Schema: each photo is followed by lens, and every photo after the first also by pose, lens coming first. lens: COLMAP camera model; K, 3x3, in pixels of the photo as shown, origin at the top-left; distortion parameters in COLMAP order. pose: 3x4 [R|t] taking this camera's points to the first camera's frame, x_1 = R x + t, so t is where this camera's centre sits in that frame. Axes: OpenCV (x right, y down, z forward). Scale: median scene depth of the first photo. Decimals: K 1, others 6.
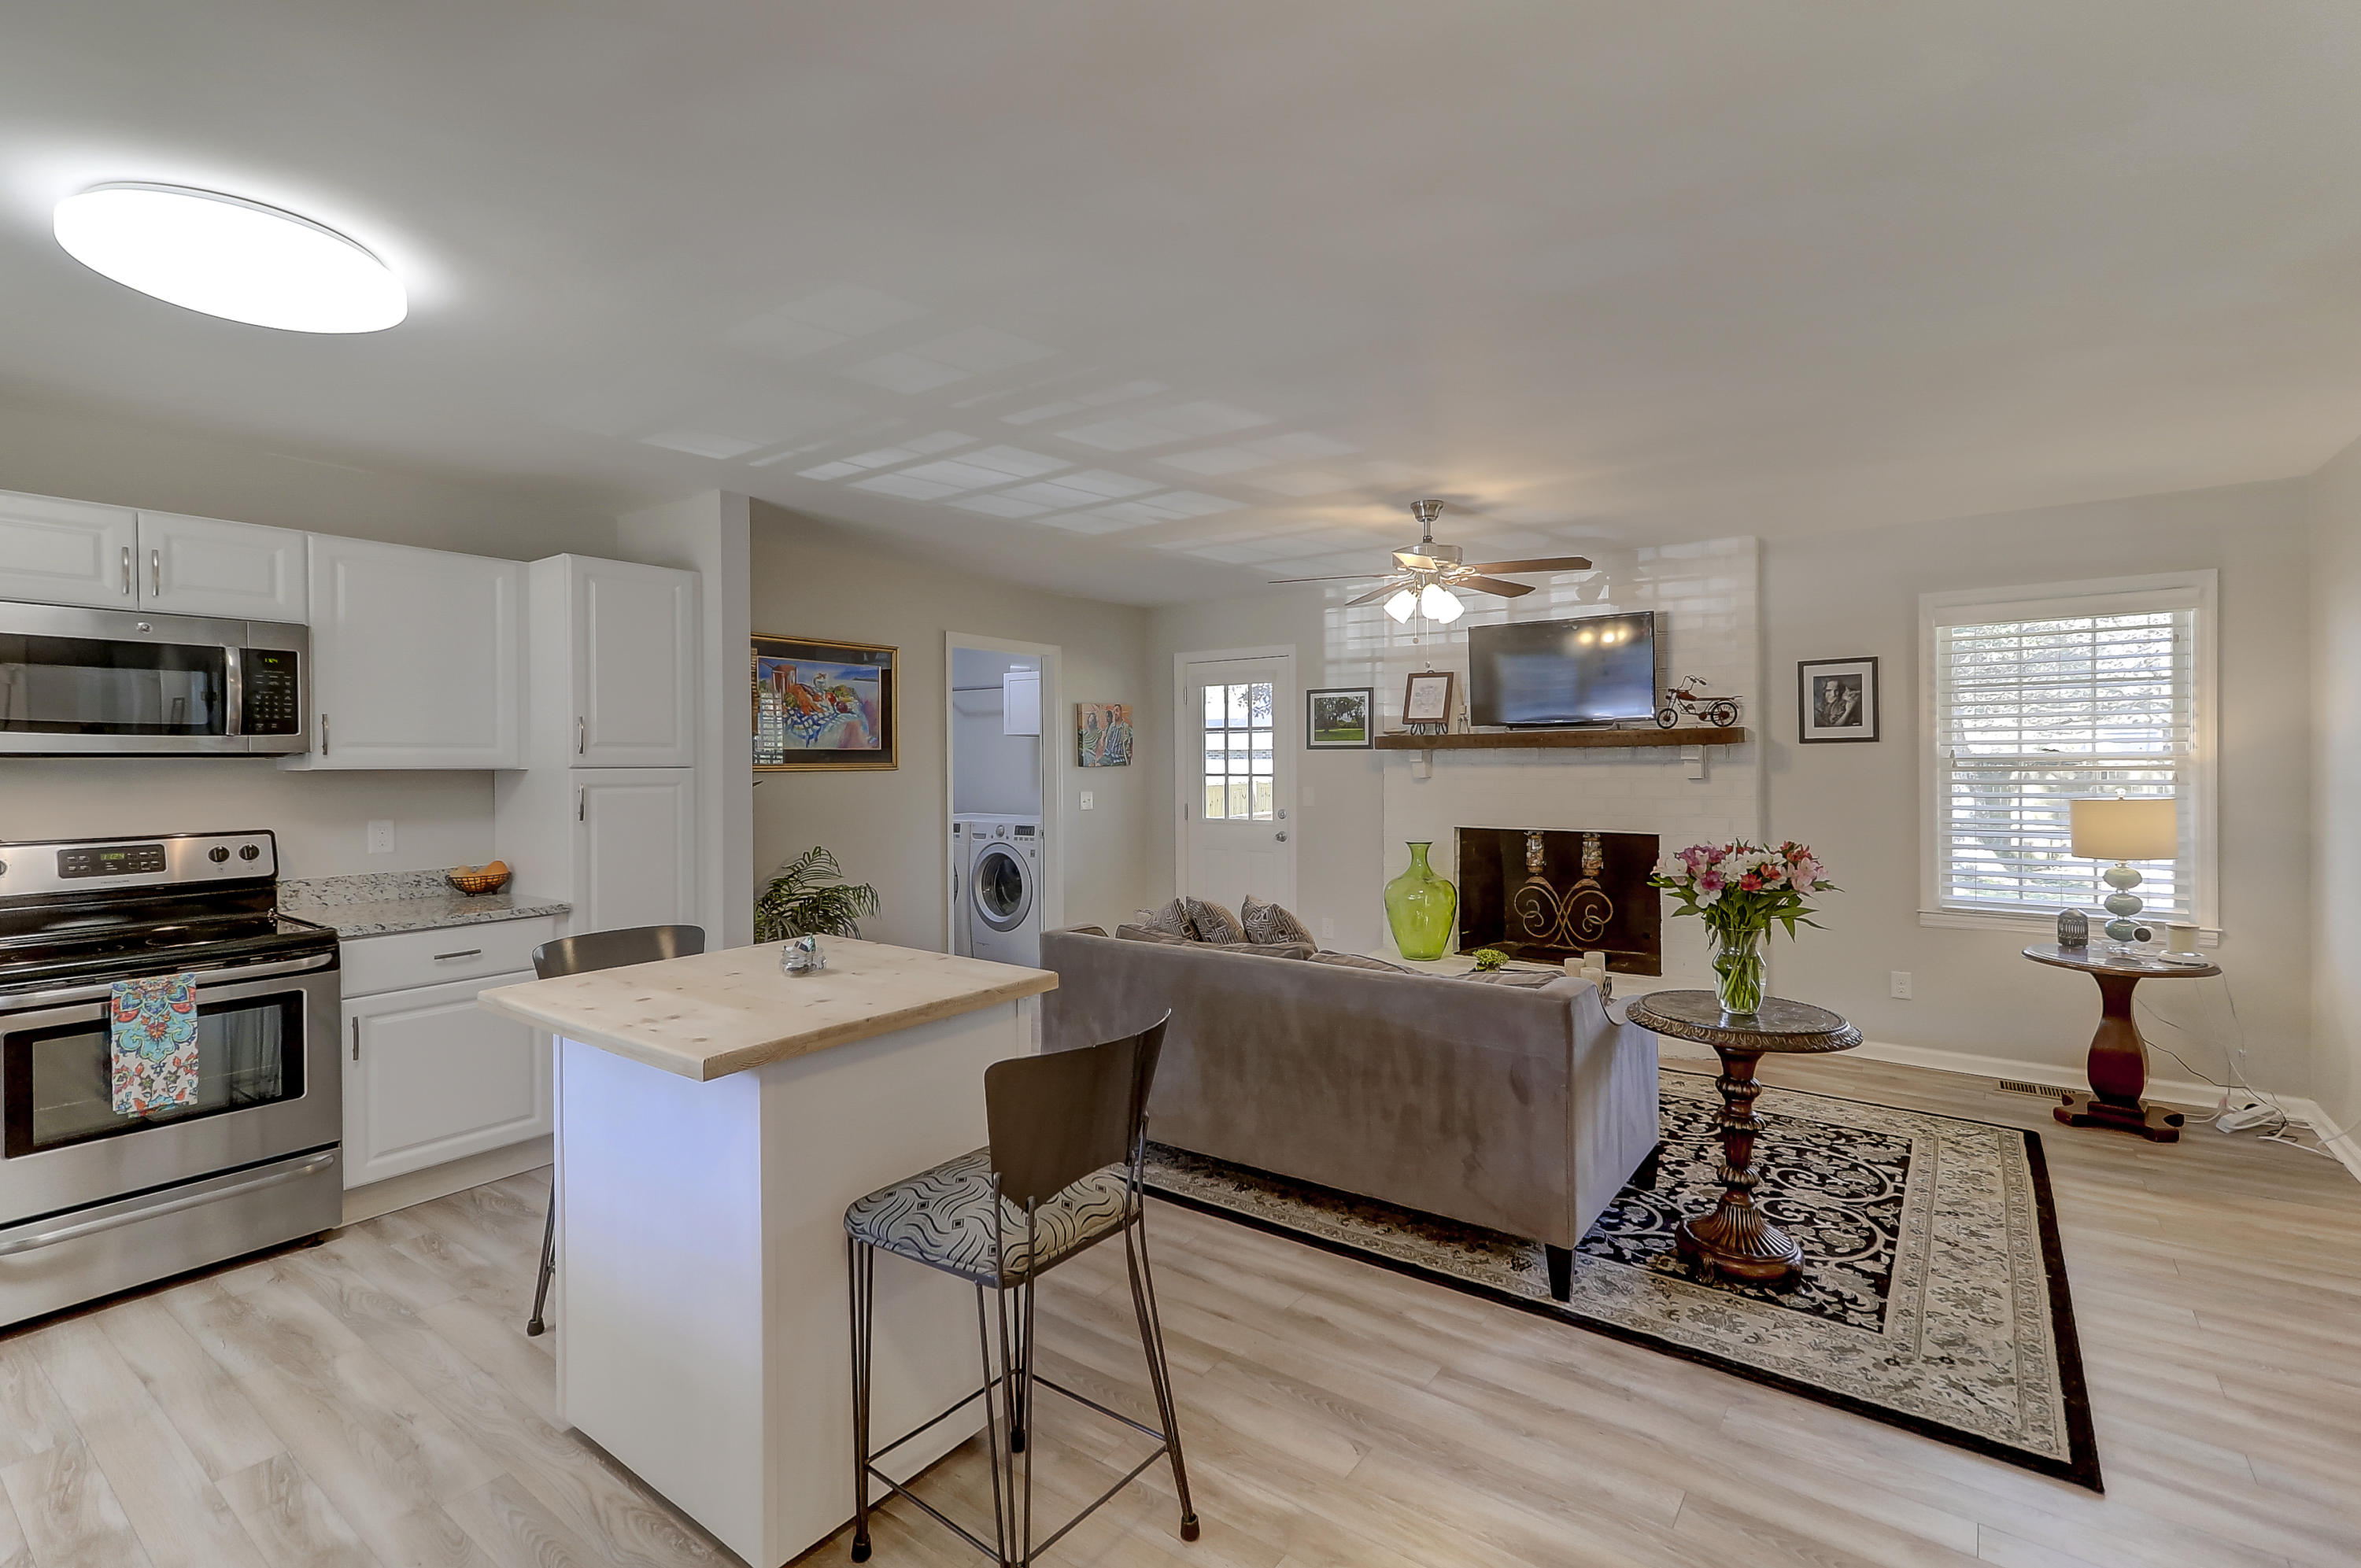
lens RADIAL K [[1072.3, 0, 1173.9], [0, 1072.3, 768.6], [0, 0, 1]] dist [0.023294, -0.001673]
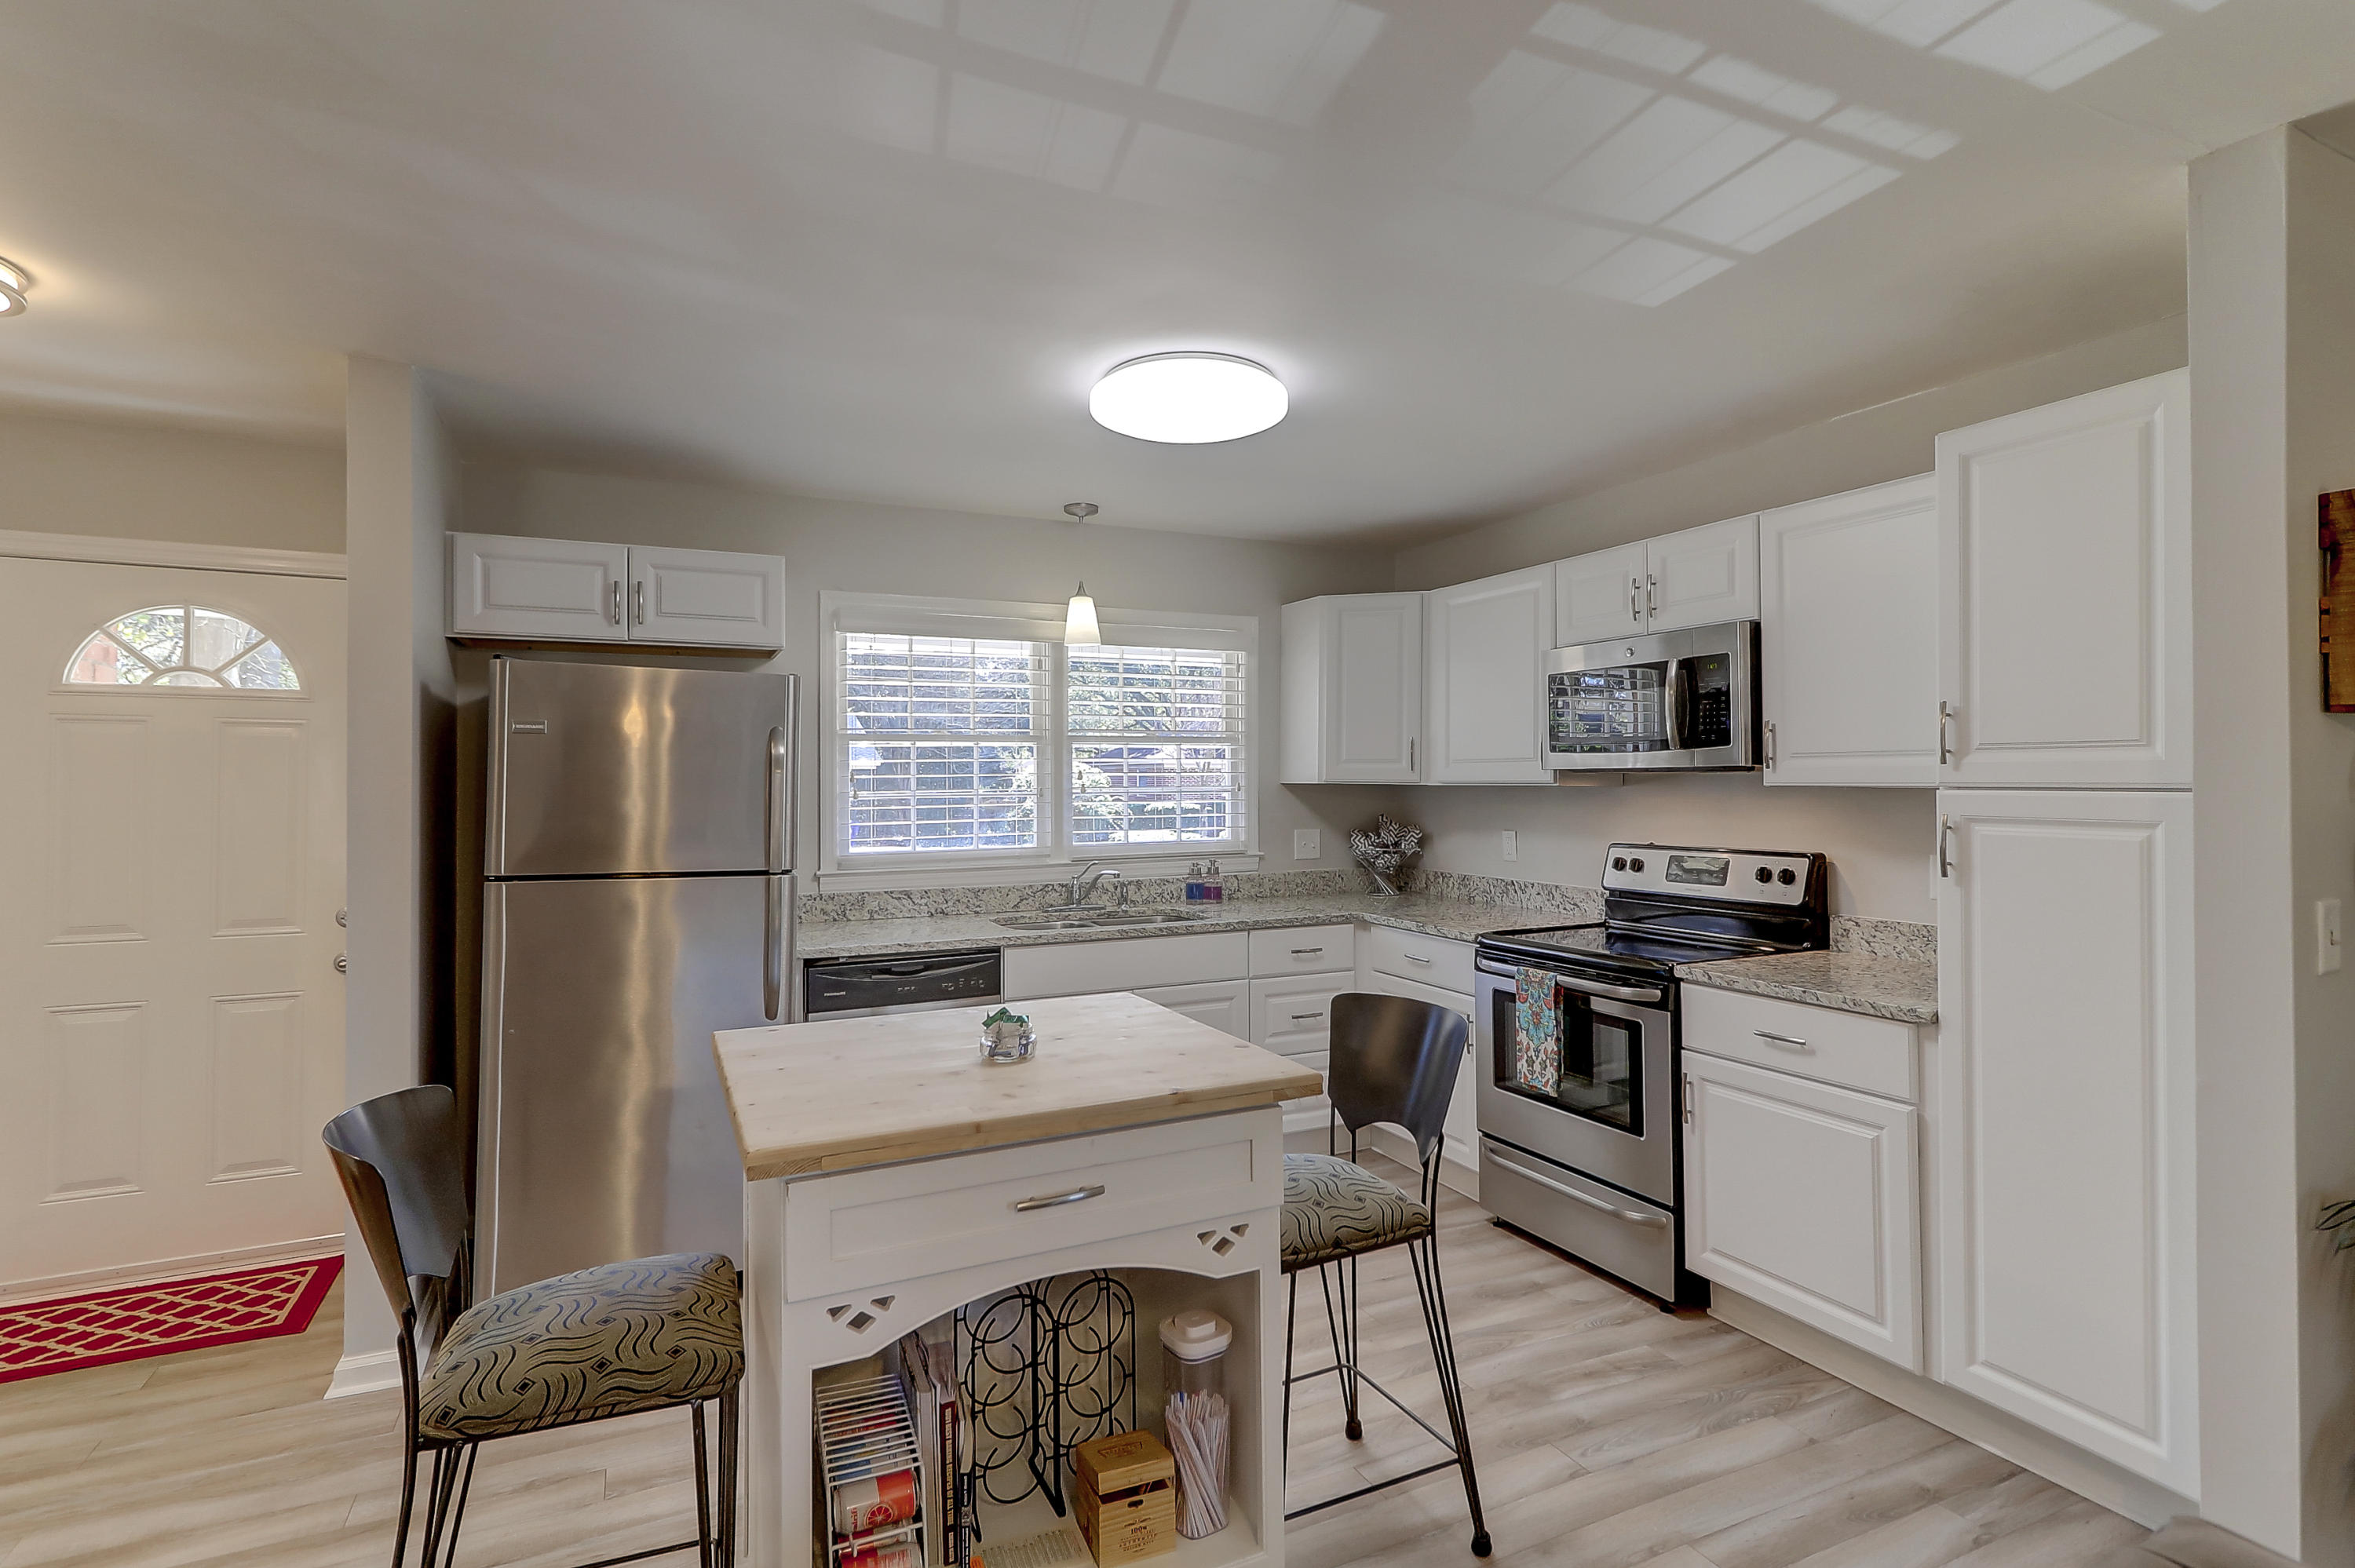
lens RADIAL K [[1130.7, 0, 1174.8], [0, 1130.7, 772.2], [0, 0, 1]] dist [0.012687, -0.000171]
pose [[-0.465583, 0.003563, -0.884997, 0.181712], [0.001142, 0.999993, 0.003425, -0.010850], [0.885003, 0.000584, -0.465584, 0.828381]]
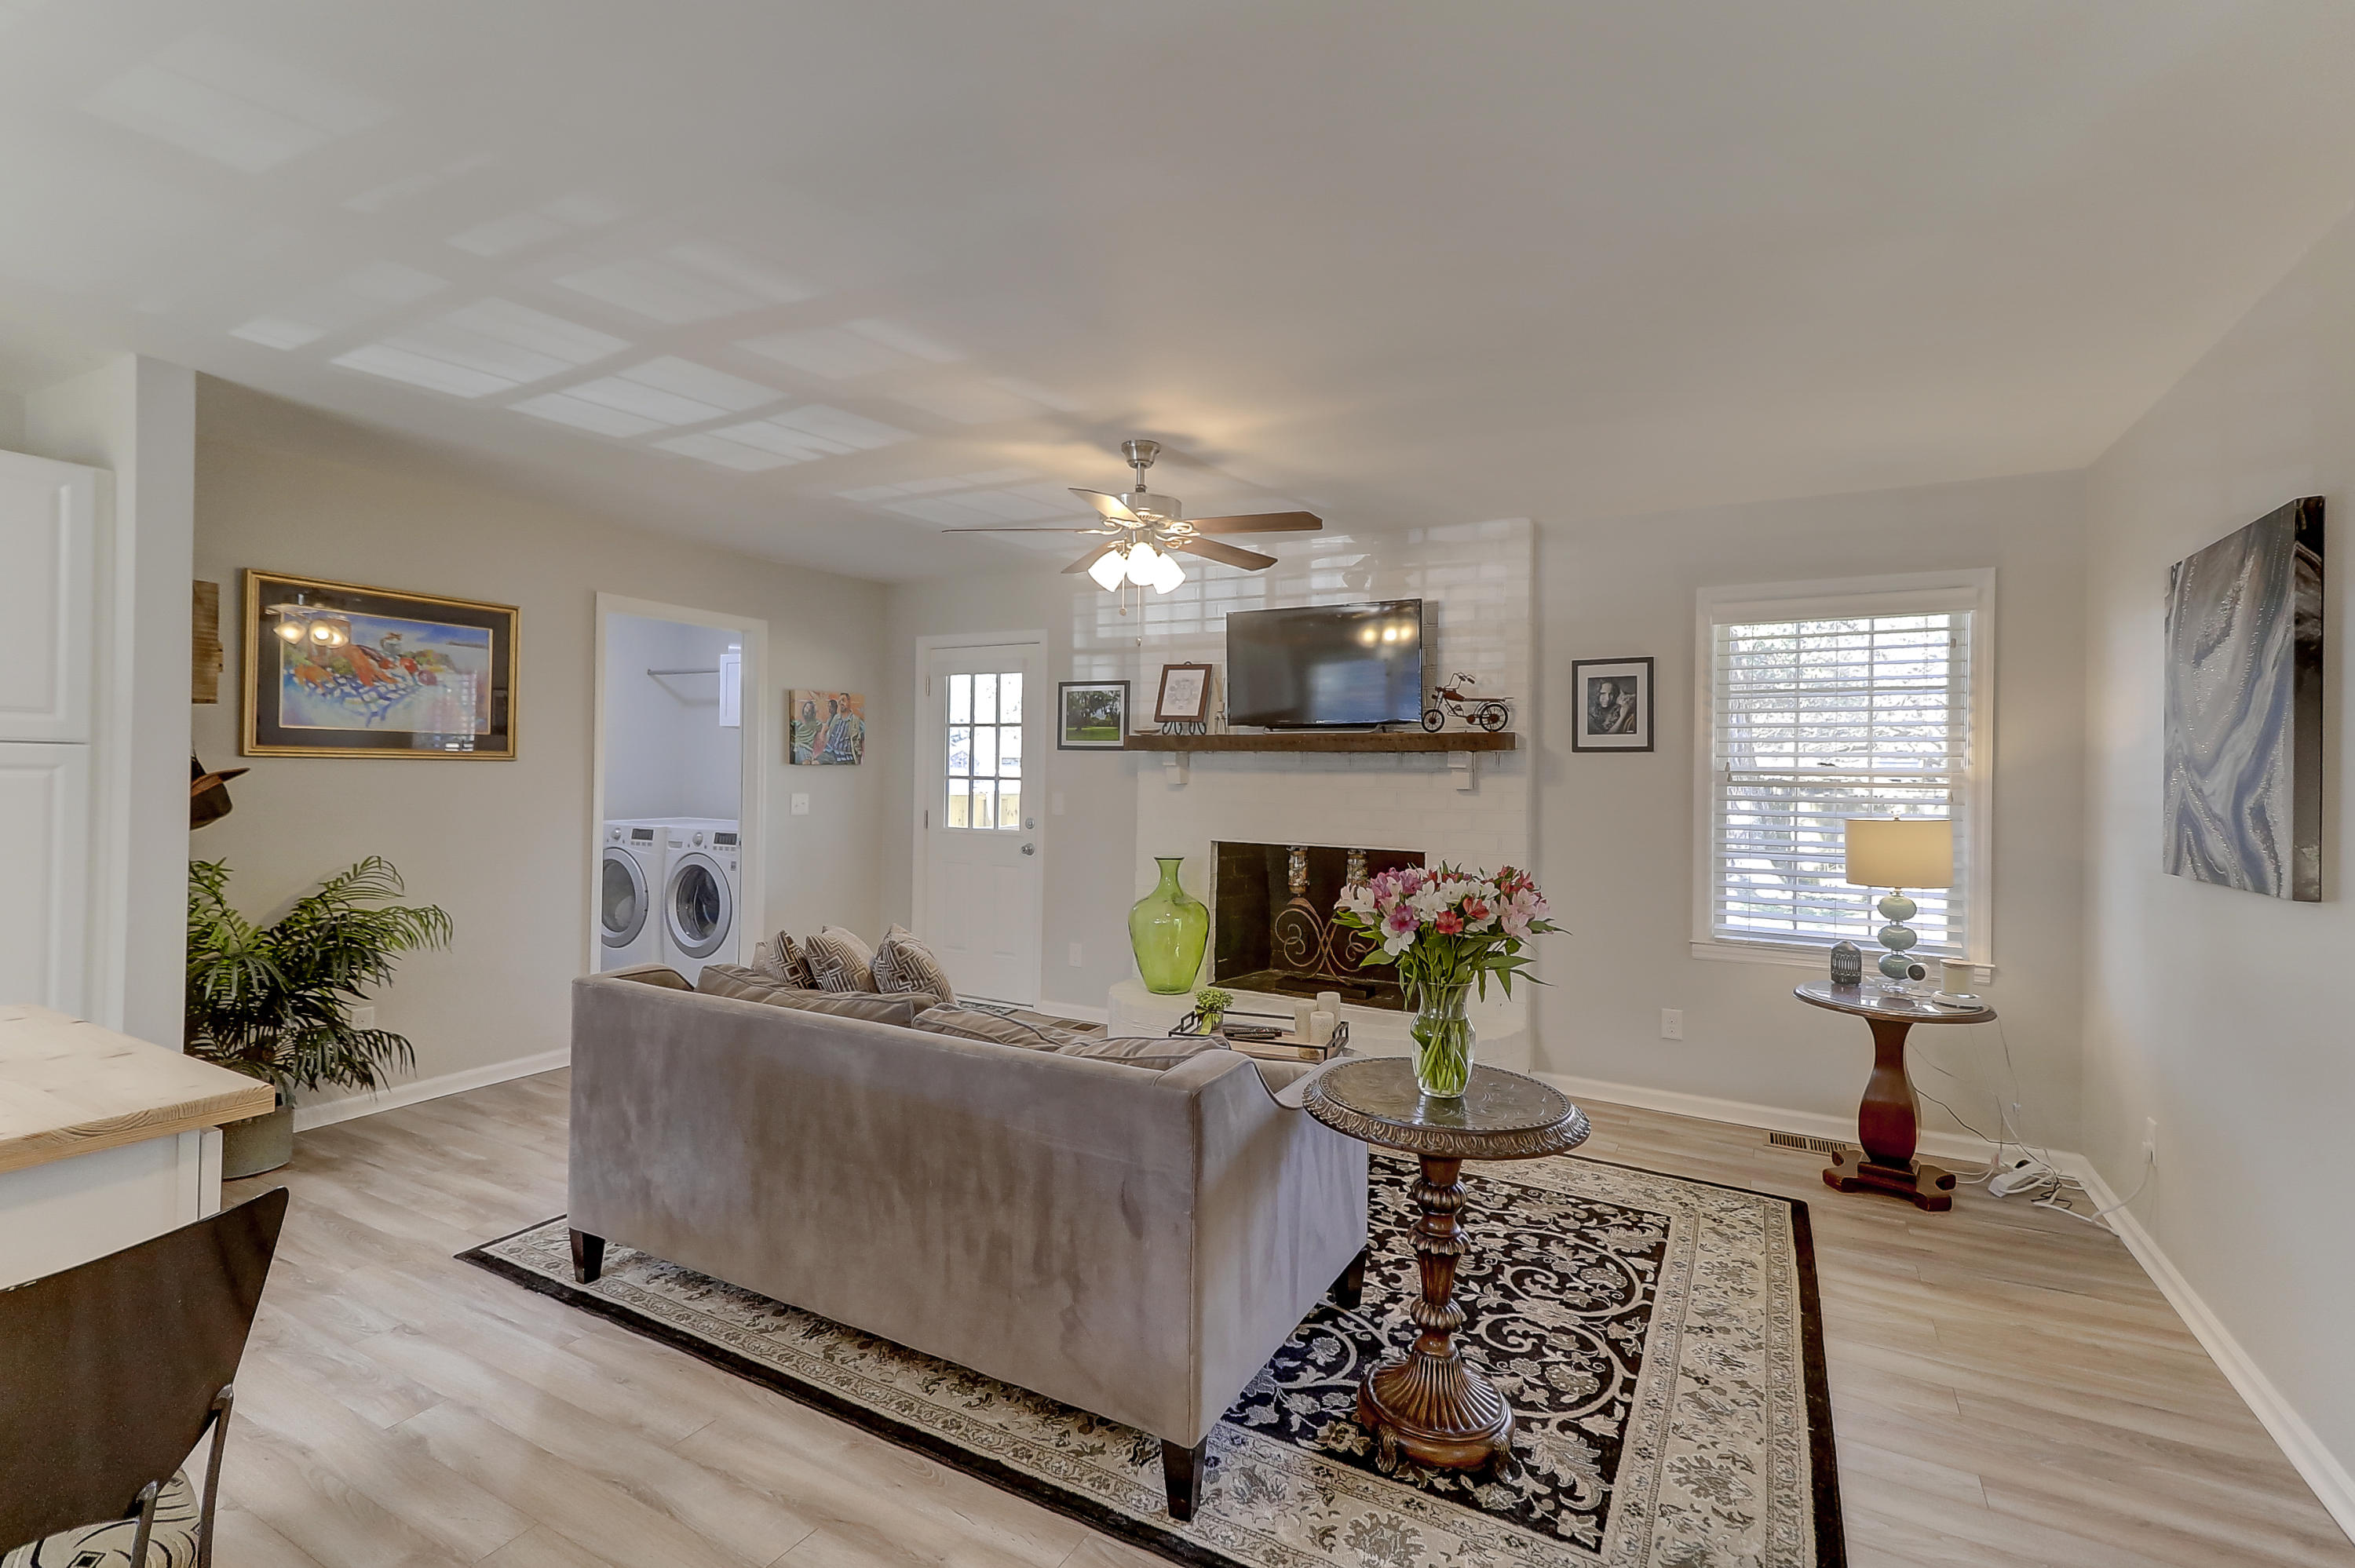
lens RADIAL K [[1069.6, 0, 1164.5], [0, 1069.6, 769.7], [0, 0, 1]] dist [0.023294, -0.001673]
pose [[0.991985, 0.021509, 0.124514, 0.162866], [-0.020380, 0.999739, -0.010329, 0.008585], [-0.124703, 0.007709, 0.992164, 0.196432]]
